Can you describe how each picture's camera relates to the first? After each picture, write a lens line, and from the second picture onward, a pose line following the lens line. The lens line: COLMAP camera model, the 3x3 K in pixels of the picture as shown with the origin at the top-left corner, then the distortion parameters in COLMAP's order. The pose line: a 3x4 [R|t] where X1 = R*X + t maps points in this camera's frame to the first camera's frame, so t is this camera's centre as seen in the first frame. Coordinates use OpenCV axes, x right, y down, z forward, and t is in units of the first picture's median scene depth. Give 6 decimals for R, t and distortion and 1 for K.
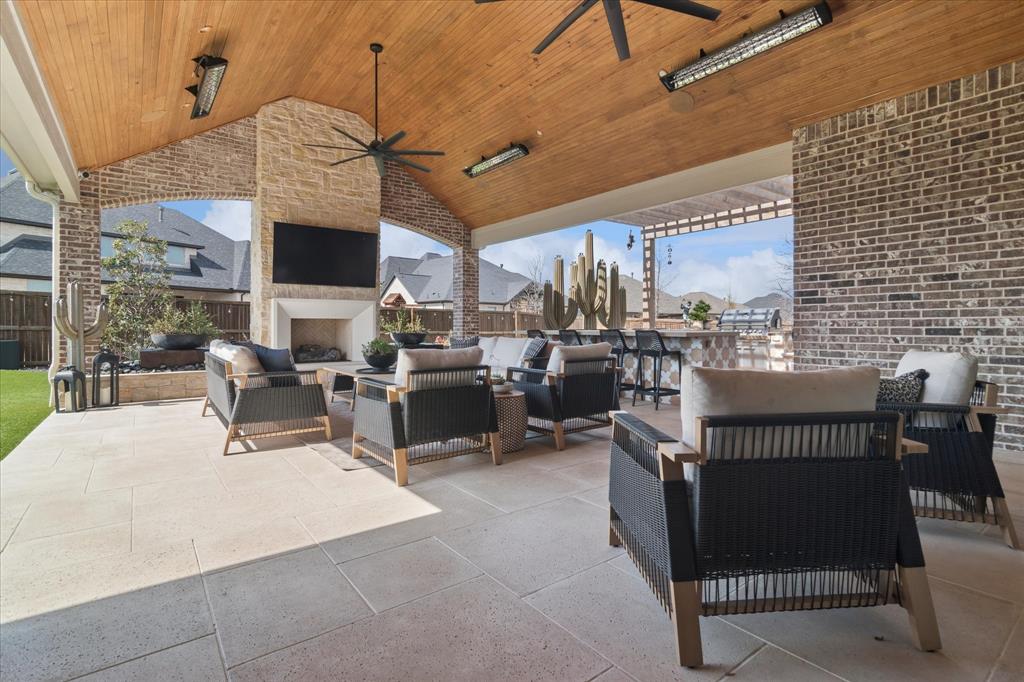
lens RADIAL K [[496.4, 0, 514.4], [0, 496.4, 335.0], [0, 0, 1]] dist [0.003184, -0.000210]
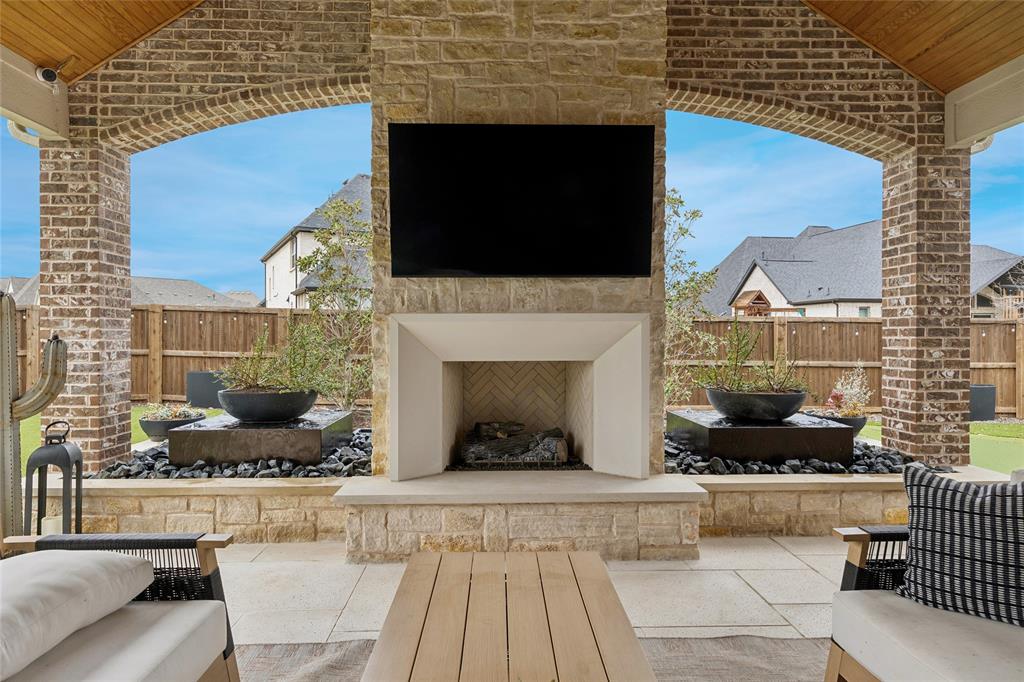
lens RADIAL K [[634.2, 0, 513.4], [0, 634.2, 334.9], [0, 0, 1]] dist [0.002771, -0.000184]
pose [[0.820056, -0.001931, -0.572280, -0.108924], [-0.007475, 0.999873, -0.014085, -0.051450], [0.572234, 0.015828, 0.819937, 0.641043]]
